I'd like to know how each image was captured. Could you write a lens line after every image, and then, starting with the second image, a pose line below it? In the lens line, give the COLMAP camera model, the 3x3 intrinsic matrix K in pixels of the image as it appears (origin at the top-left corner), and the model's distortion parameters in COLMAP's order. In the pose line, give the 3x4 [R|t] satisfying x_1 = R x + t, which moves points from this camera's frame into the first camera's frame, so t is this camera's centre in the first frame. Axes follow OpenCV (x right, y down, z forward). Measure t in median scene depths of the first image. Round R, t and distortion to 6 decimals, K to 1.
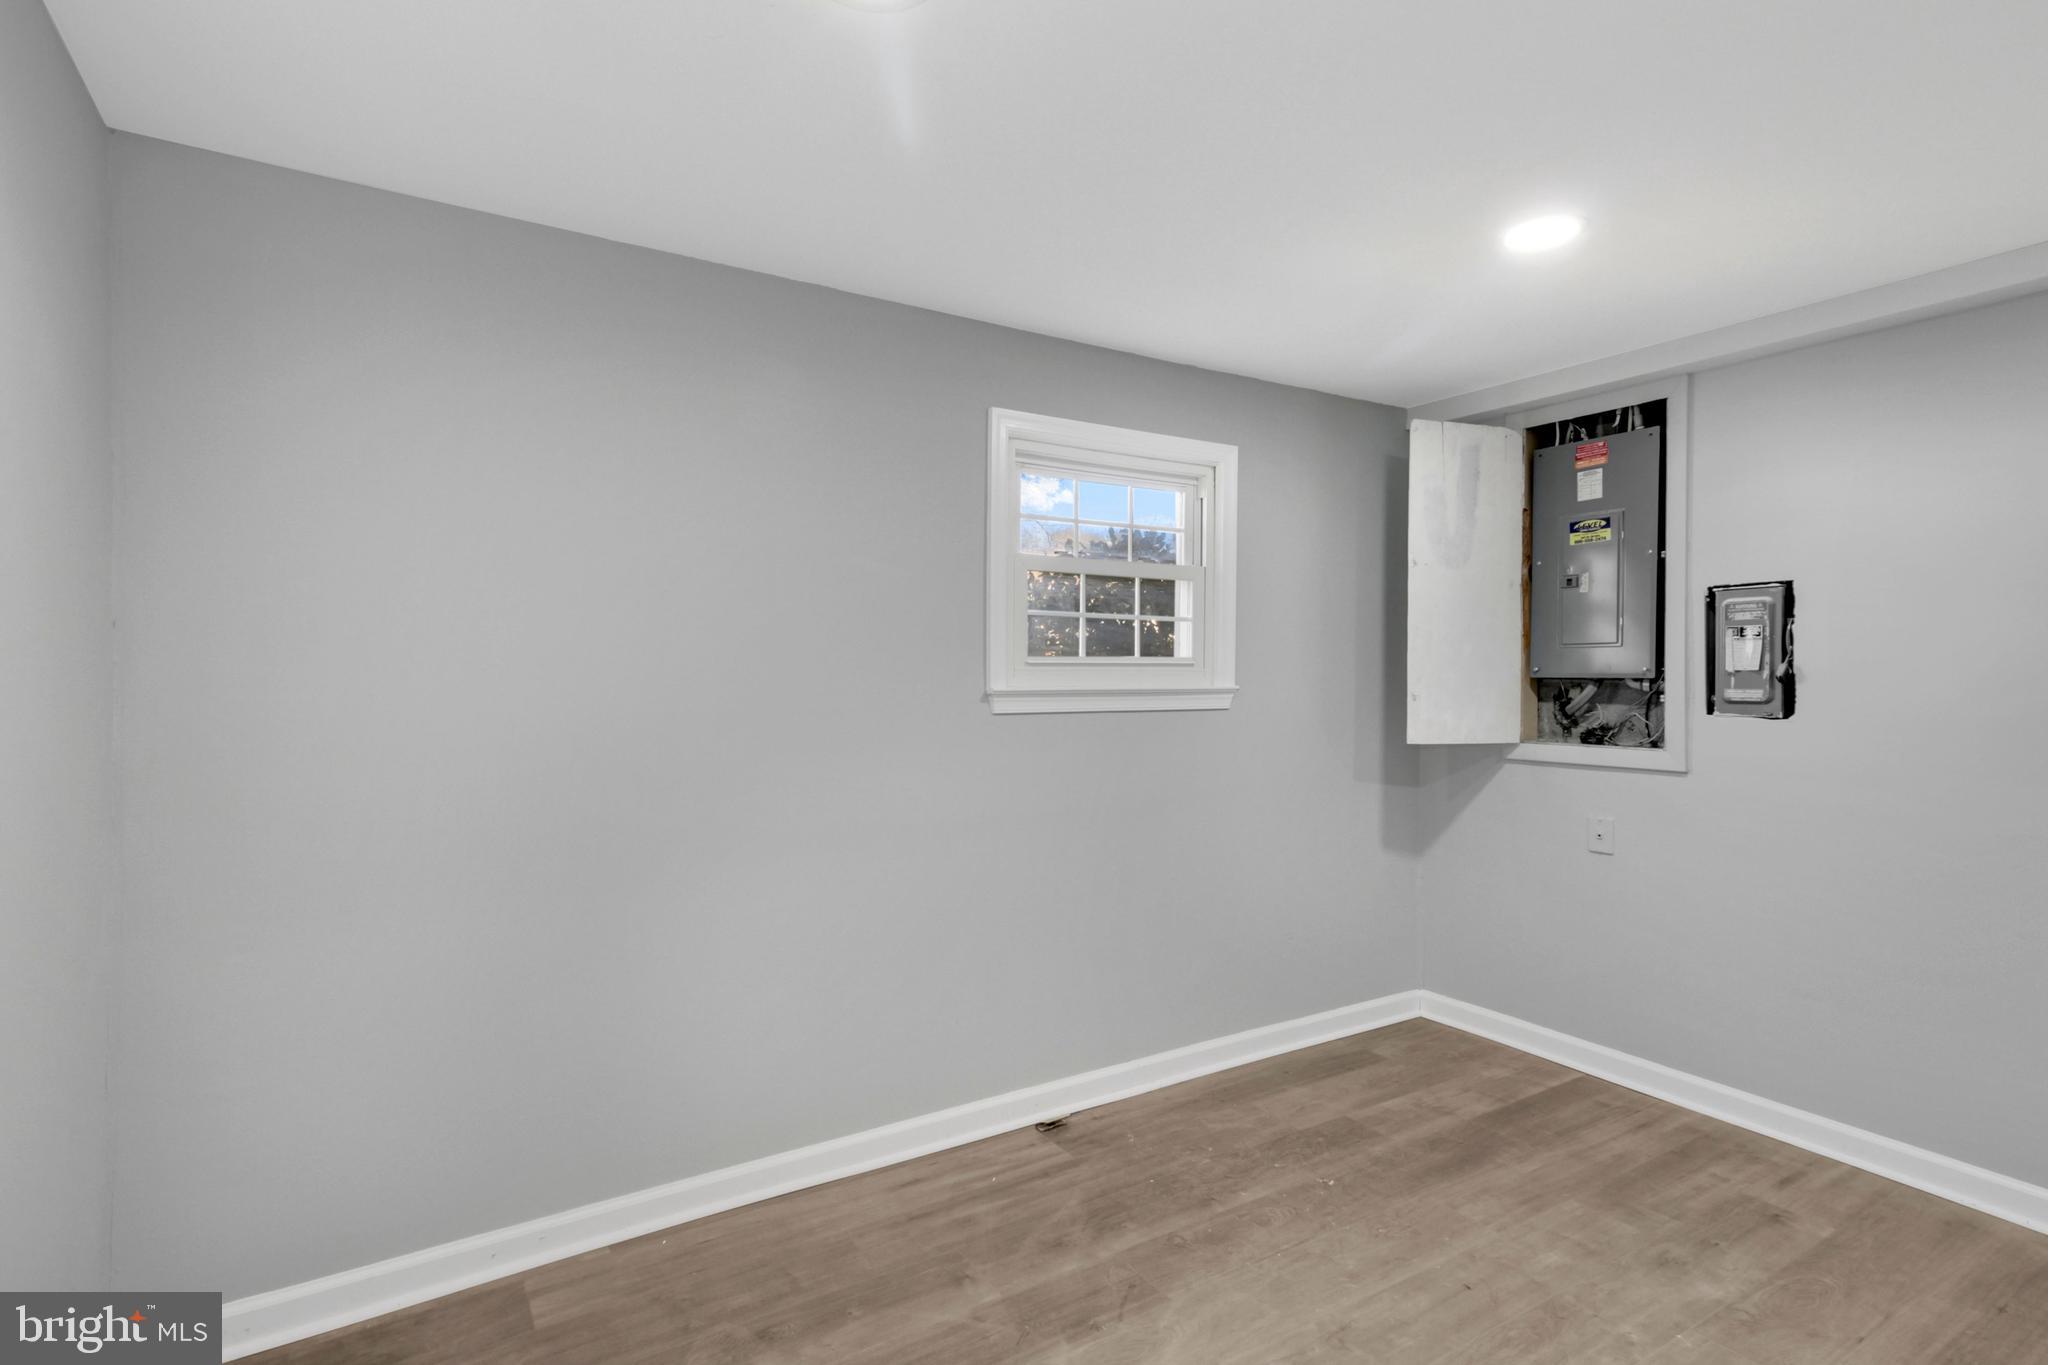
lens RADIAL K [[996.2, 0, 1021.6], [0, 996.2, 678.5], [0, 0, 1]] dist [-0.002572, -0.000093]
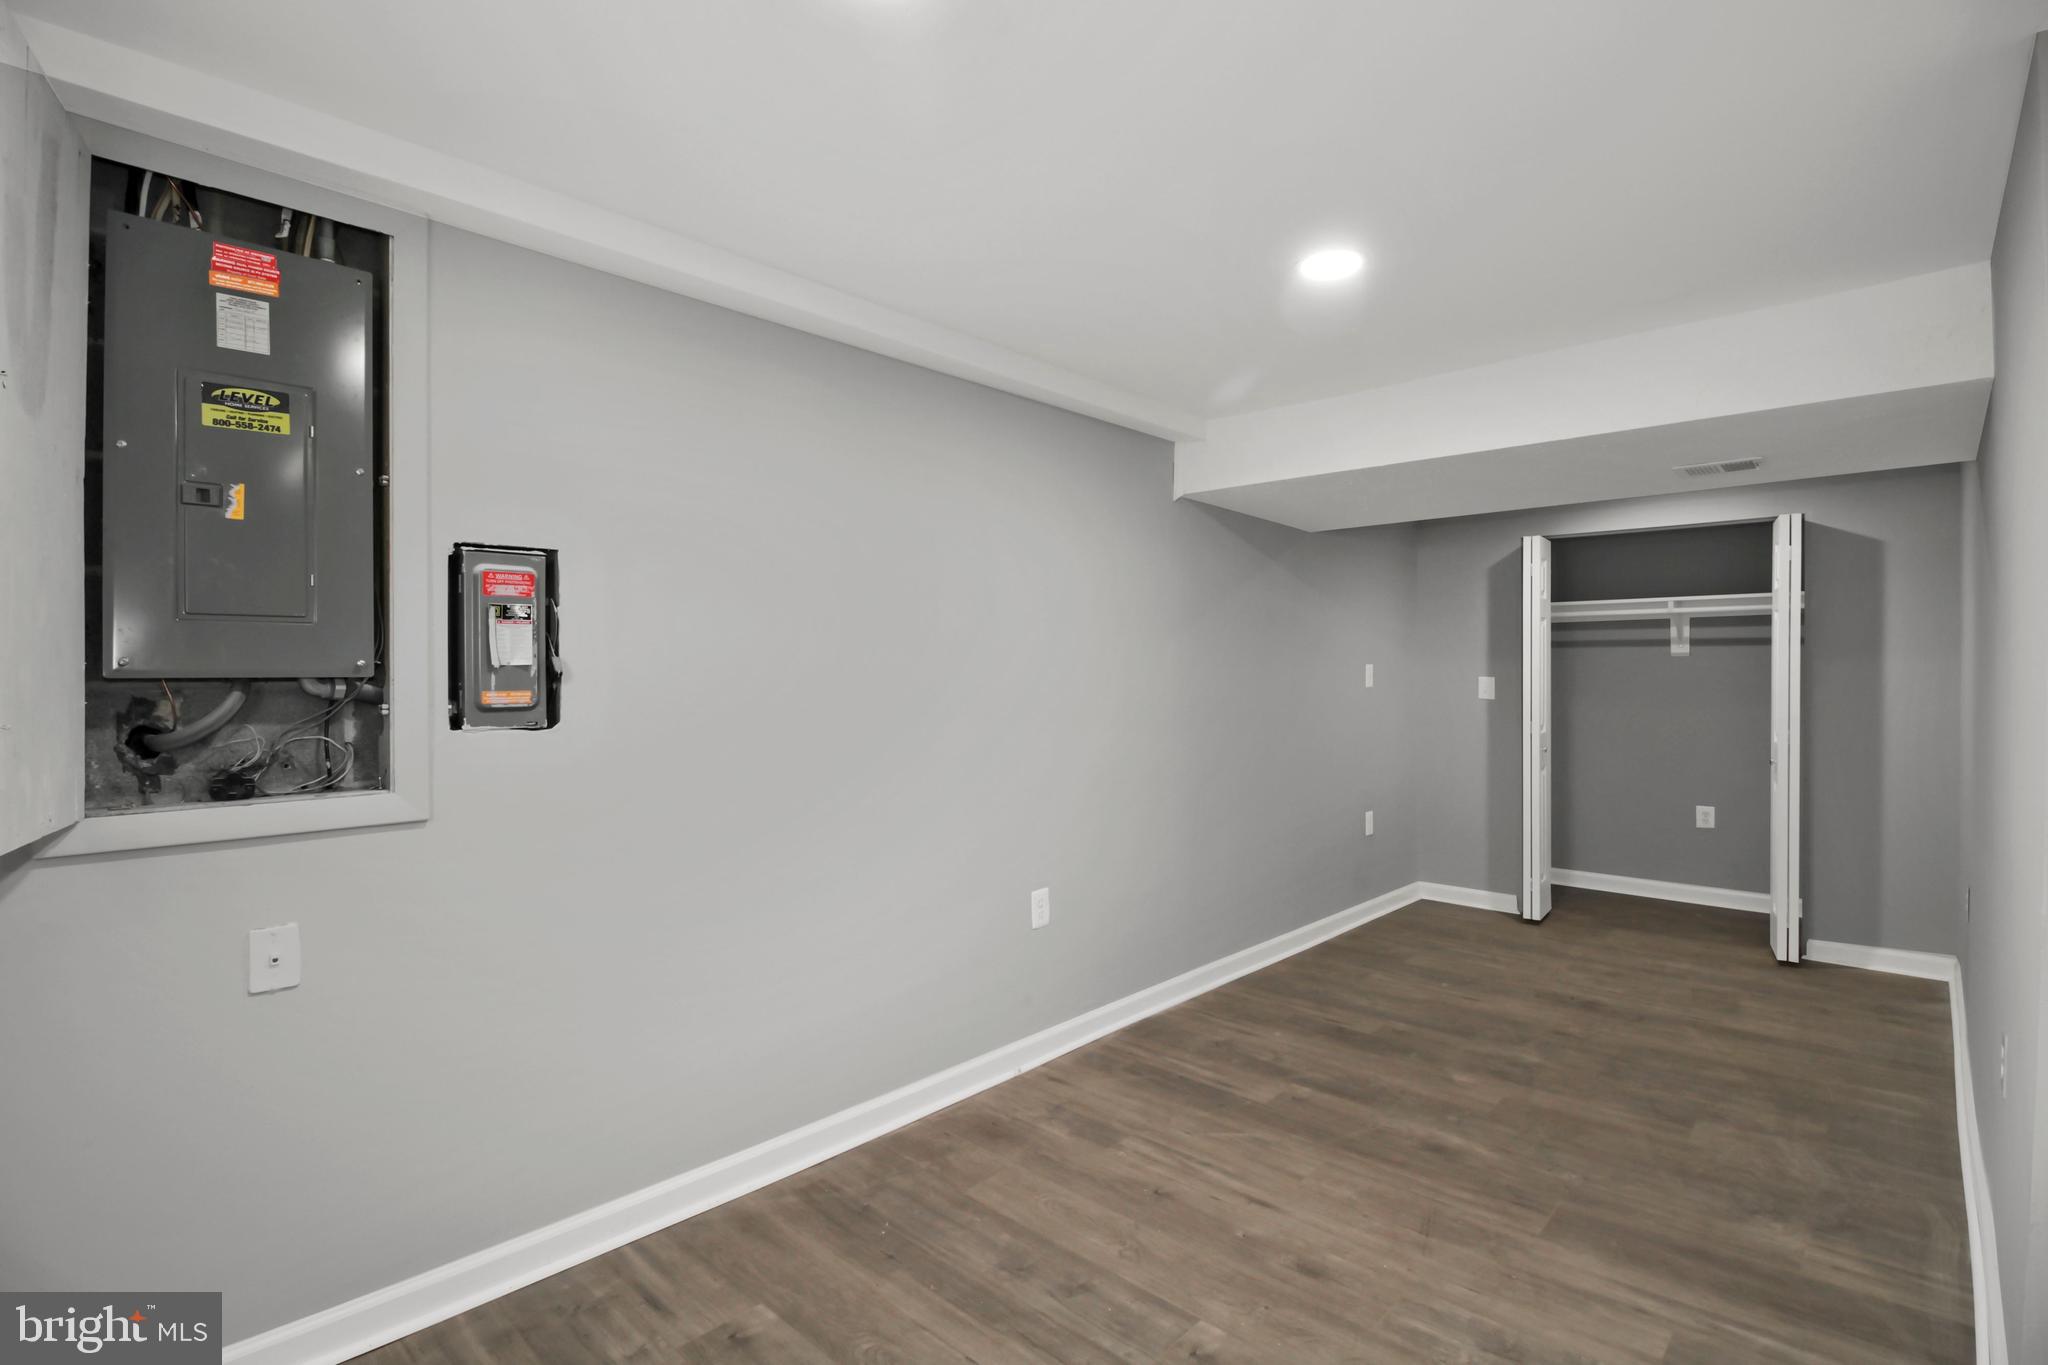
lens RADIAL K [[976.1, 0, 1022.4], [0, 976.1, 677.2], [0, 0, 1]] dist [-0.016352, -0.000401]
pose [[-0.246068, -0.004105, 0.969244, -0.050235], [0.008301, 0.999945, 0.006343, -0.000906], [-0.969217, 0.009607, -0.246021, 0.792422]]
